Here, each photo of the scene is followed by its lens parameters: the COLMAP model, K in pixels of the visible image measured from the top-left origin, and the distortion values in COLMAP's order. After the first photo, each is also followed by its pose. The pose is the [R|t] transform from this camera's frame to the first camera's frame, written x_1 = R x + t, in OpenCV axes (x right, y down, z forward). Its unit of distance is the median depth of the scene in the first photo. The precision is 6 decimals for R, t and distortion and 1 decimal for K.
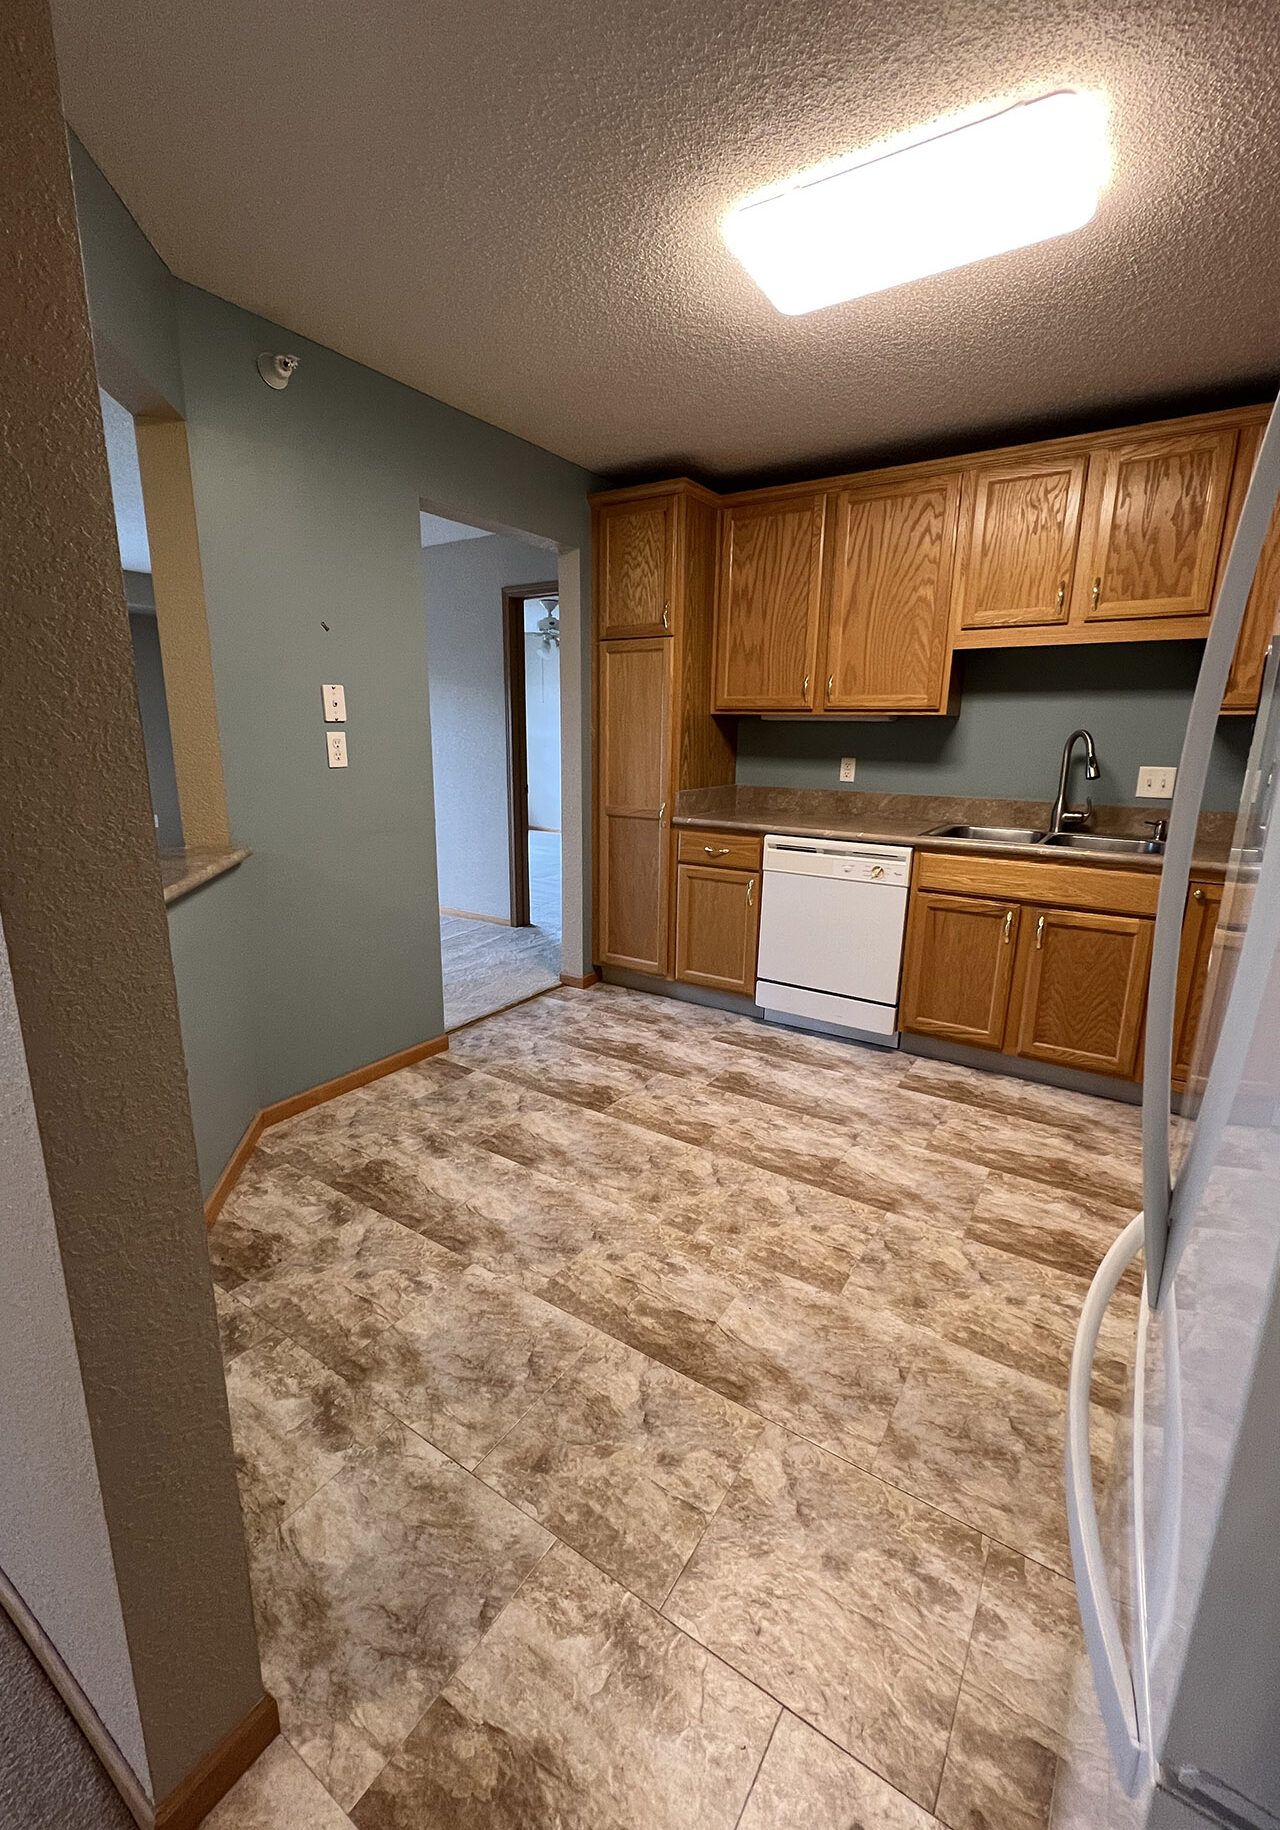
lens RADIAL K [[757.1, 0, 643.2], [0, 757.1, 906.5], [0, 0, 1]] dist [-0.000294, -0.000034]
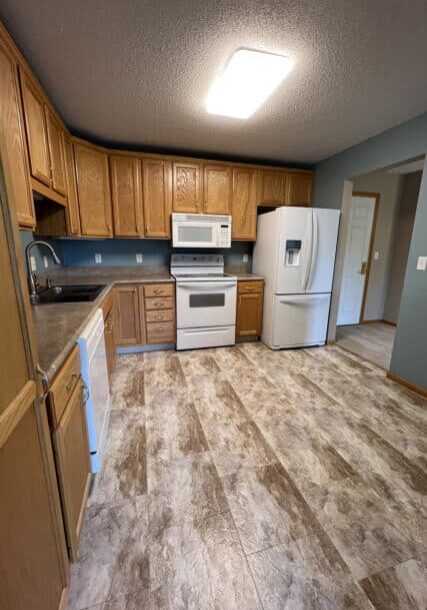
lens RADIAL K [[259.3, 0, 214.2], [0, 259.3, 306.6], [0, 0, 1]] dist [0.001988, 0.000392]
pose [[-0.758557, -0.169455, 0.629187, -0.281596], [0.125152, 0.909727, 0.395896, -0.344164], [-0.639475, 0.379054, -0.668872, 1.478260]]
